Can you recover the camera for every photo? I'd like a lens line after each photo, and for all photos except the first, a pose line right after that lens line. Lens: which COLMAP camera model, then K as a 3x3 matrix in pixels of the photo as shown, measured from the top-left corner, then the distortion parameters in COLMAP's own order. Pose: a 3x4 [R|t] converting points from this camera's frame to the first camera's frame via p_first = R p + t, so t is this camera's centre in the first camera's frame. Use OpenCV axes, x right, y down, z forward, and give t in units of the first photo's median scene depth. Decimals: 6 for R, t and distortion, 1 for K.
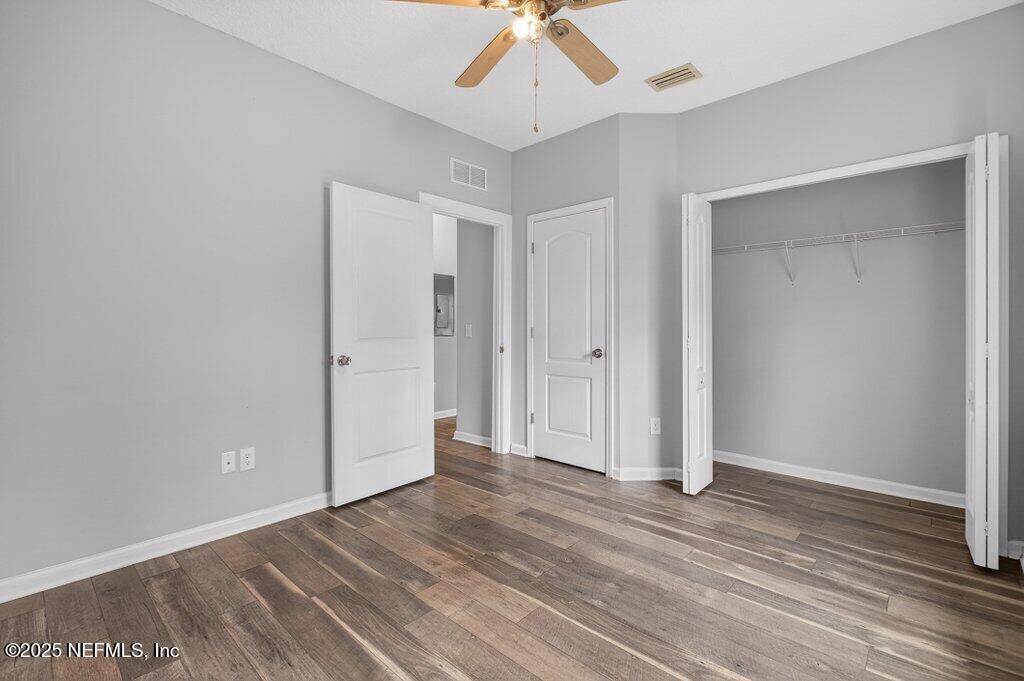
lens RADIAL K [[458.2, 0, 508.4], [0, 458.2, 329.0], [0, 0, 1]] dist [0.007744, -0.000938]
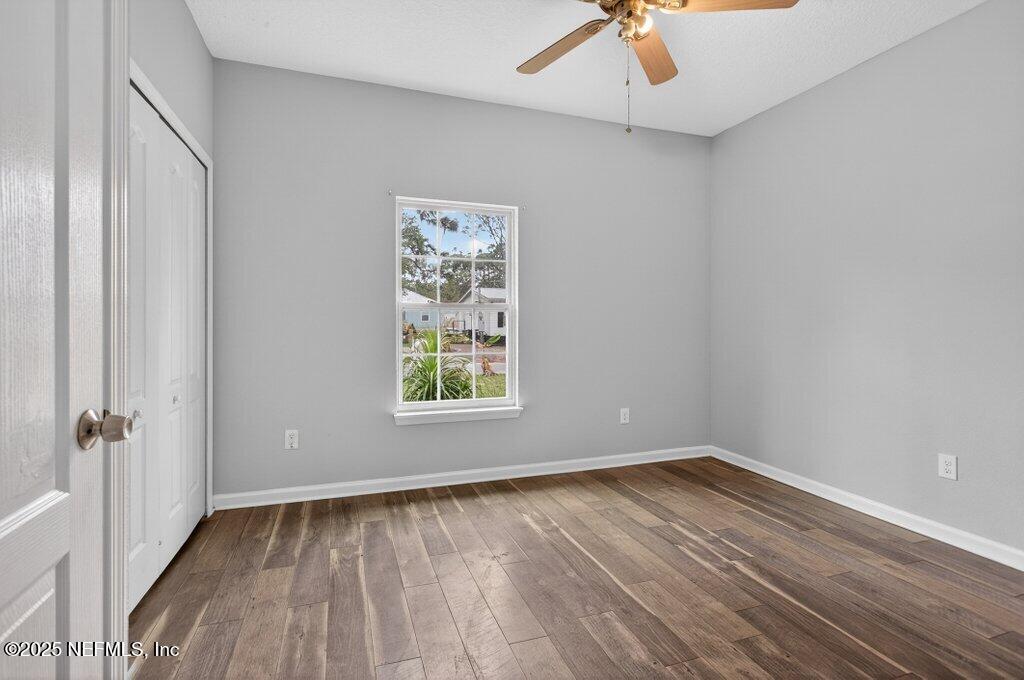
lens RADIAL K [[485.2, 0, 505.4], [0, 485.2, 332.5], [0, 0, 1]] dist [0.005165, 0.001203]
pose [[-0.882613, -0.016981, 0.469793, -0.164684], [-0.008215, 0.999752, 0.020703, -0.004777], [-0.470028, 0.014414, -0.882534, 1.691922]]
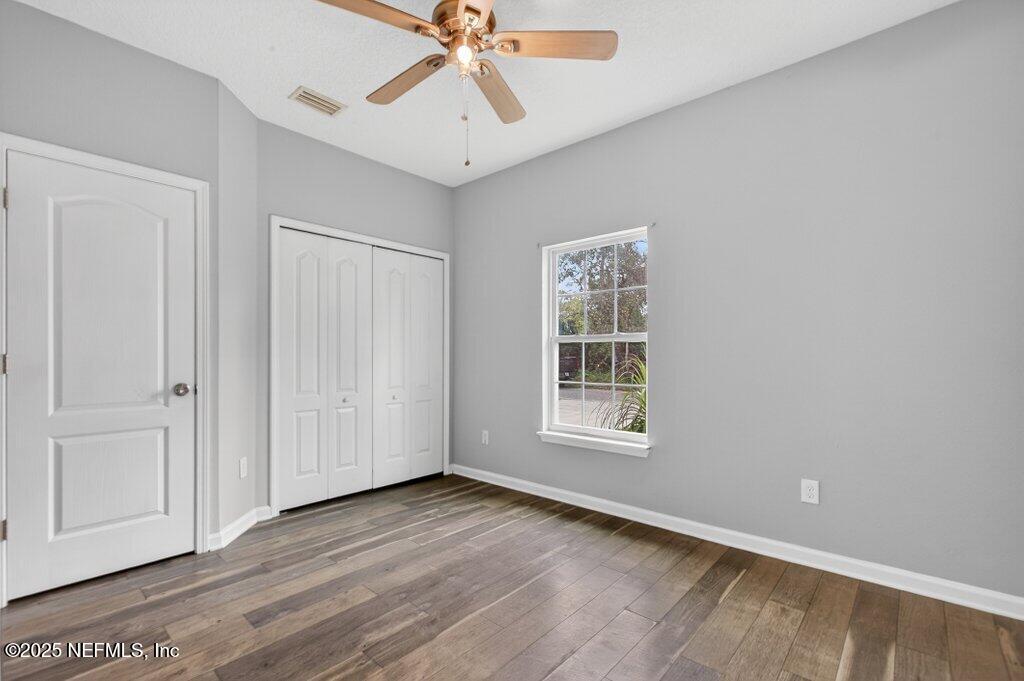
lens RADIAL K [[458.2, 0, 507.0], [0, 458.2, 354.6], [0, 0, 1]] dist [0.007744, -0.000938]
pose [[-0.008557, 0.000149, 0.999963, -0.800509], [-0.000694, 1.000000, -0.000155, -0.003001], [-0.999963, -0.000695, -0.008556, 0.752025]]
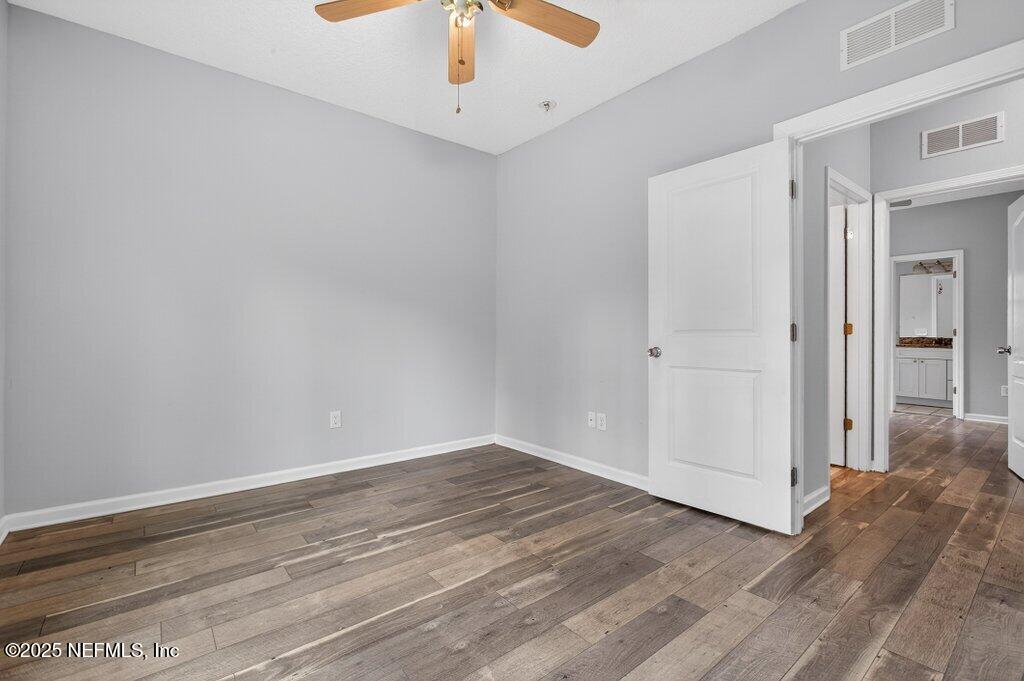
lens RADIAL K [[458.2, 0, 511.9], [0, 458.2, 333.0], [0, 0, 1]] dist [0.007744, -0.000938]
pose [[-0.142371, -0.001619, -0.989812, 0.834238], [-0.002750, 0.999995, -0.001240, 0.036524], [0.989810, 0.002545, -0.142374, 1.027560]]
